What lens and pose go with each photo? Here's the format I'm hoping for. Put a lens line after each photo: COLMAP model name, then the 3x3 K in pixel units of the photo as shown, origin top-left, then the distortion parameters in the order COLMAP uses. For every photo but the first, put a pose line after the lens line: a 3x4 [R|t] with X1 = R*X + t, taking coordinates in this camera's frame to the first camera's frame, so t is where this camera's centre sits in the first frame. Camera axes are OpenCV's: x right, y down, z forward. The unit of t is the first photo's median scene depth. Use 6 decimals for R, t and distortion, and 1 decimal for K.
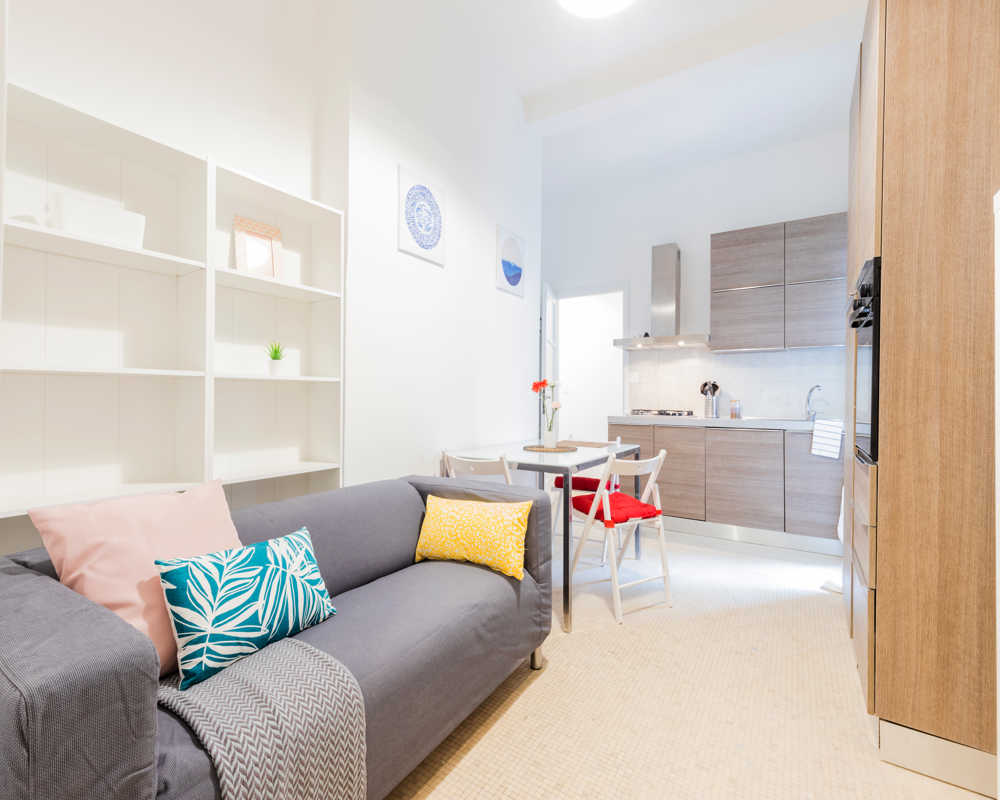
lens RADIAL K [[465.3, 0, 468.3], [0, 465.3, 393.0], [0, 0, 1]] dist [0.002358, -0.000476]
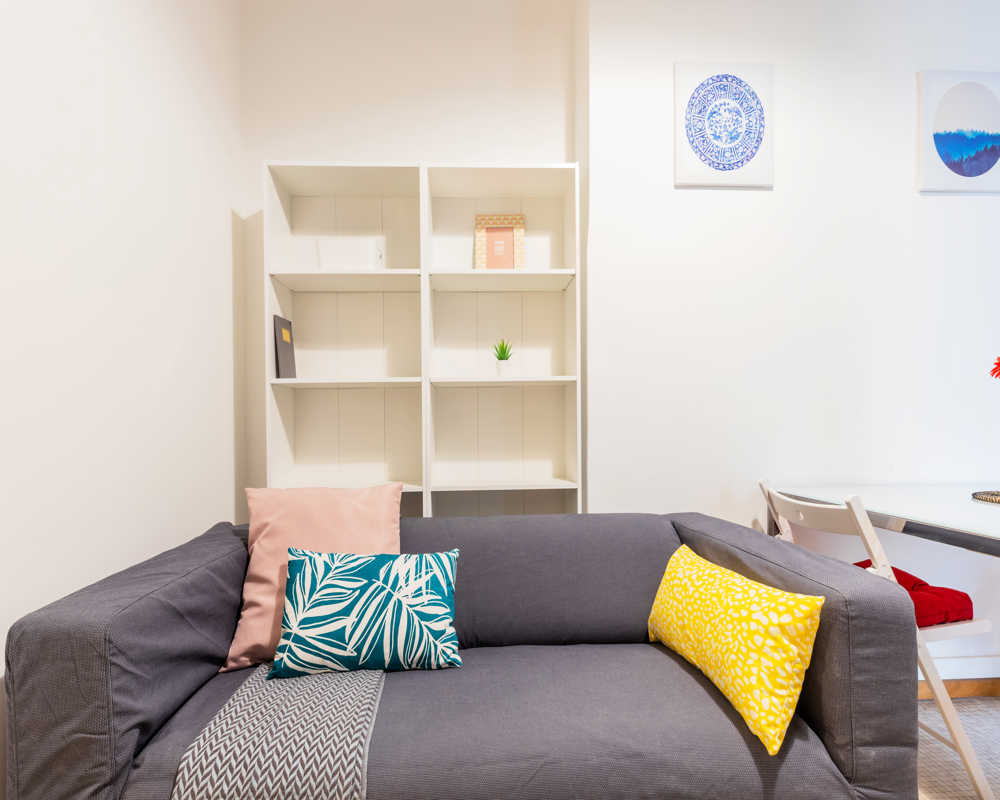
lens RADIAL K [[464.6, 0, 500.0], [0, 464.6, 423.5], [0, 0, 1]] dist [0.002860, -0.000607]
pose [[0.619084, -0.008213, -0.785282, 0.231602], [0.020495, 0.999774, 0.005701, 0.038061], [0.785058, -0.019624, 0.619112, 0.355696]]
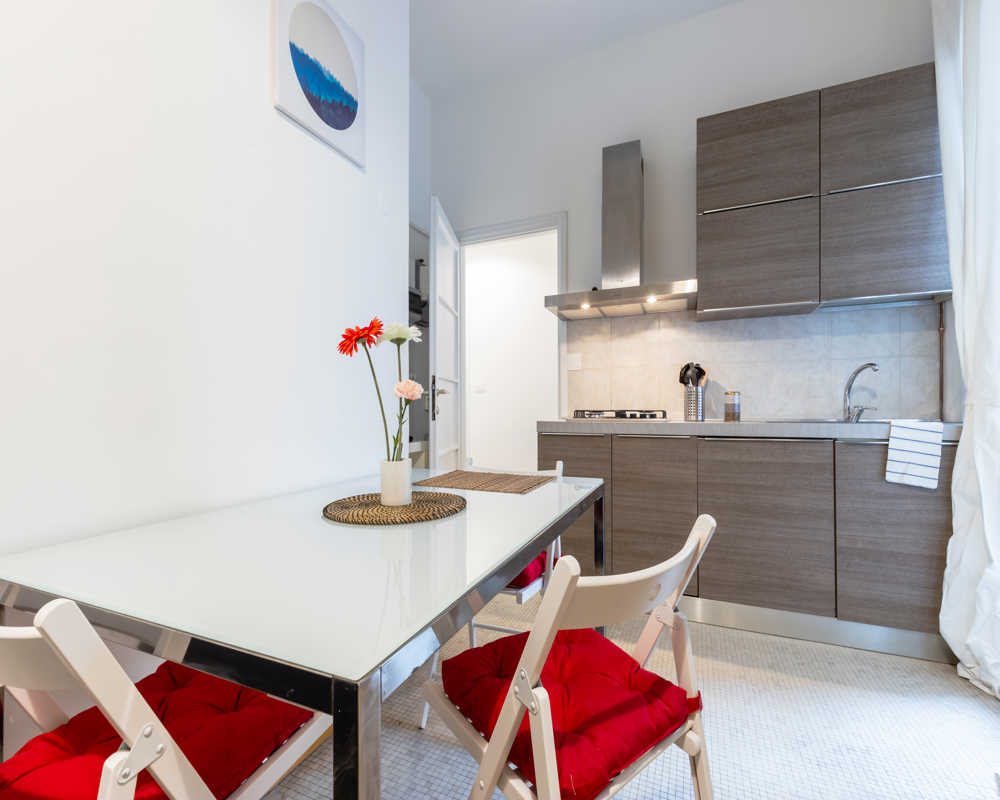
lens RADIAL K [[451.3, 0, 495.2], [0, 451.3, 409.8], [0, 0, 1]] dist [0.003134, 0.000138]
pose [[0.978530, -0.011594, 0.205780, 0.218626], [0.008476, 0.999836, 0.016029, 0.042895], [-0.205932, -0.013940, 0.978467, 0.754997]]
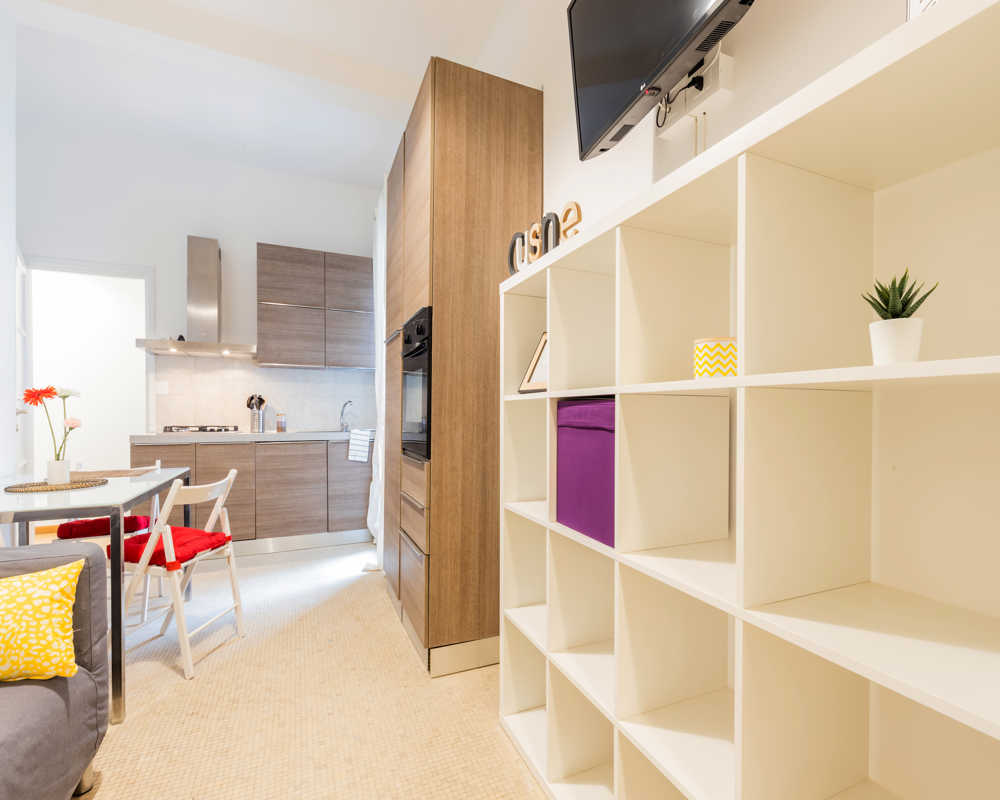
lens RADIAL K [[482.8, 0, 505.1], [0, 482.8, 417.7], [0, 0, 1]] dist [0.002968, -0.000065]
pose [[0.518238, -0.013668, 0.855127, -0.119434], [-0.006574, 0.999779, 0.019964, -0.001263], [-0.855211, -0.015968, 0.518034, 0.058504]]
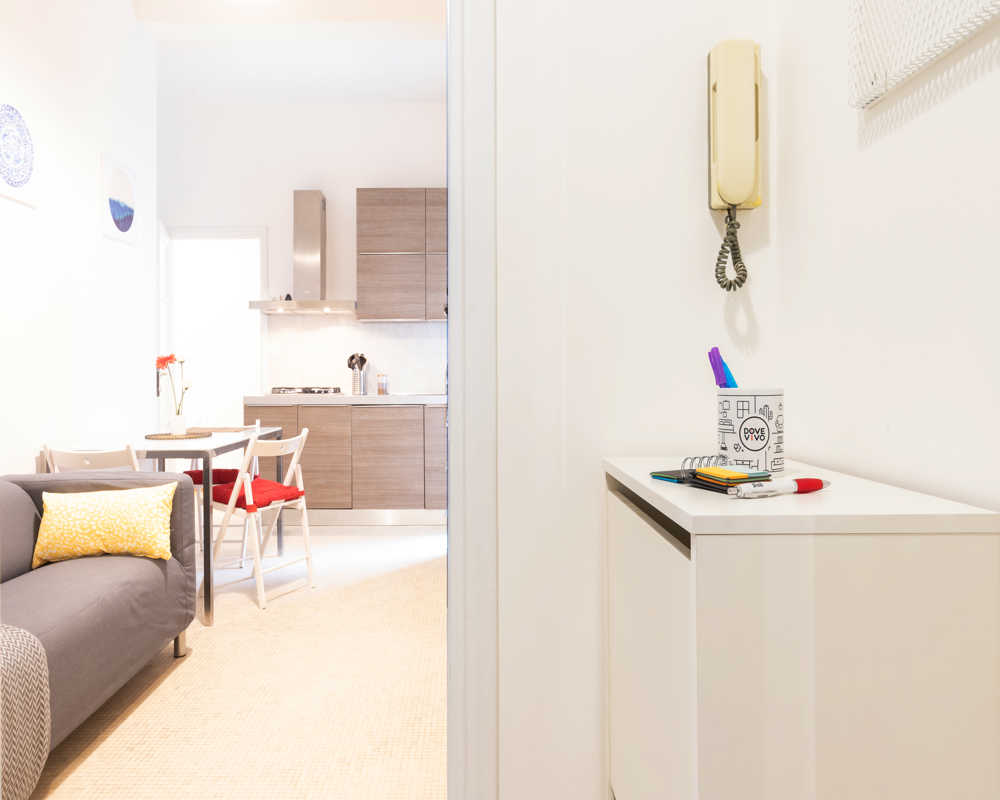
lens RADIAL K [[755.1, 0, 461.0], [0, 755.1, 376.5], [0, 0, 1]] dist [0.006481, 0.004898]
pose [[0.832165, -0.013741, 0.554358, -0.187520], [0.003596, 0.999806, 0.019384, -0.014577], [-0.554517, -0.014137, 0.832052, -0.501854]]
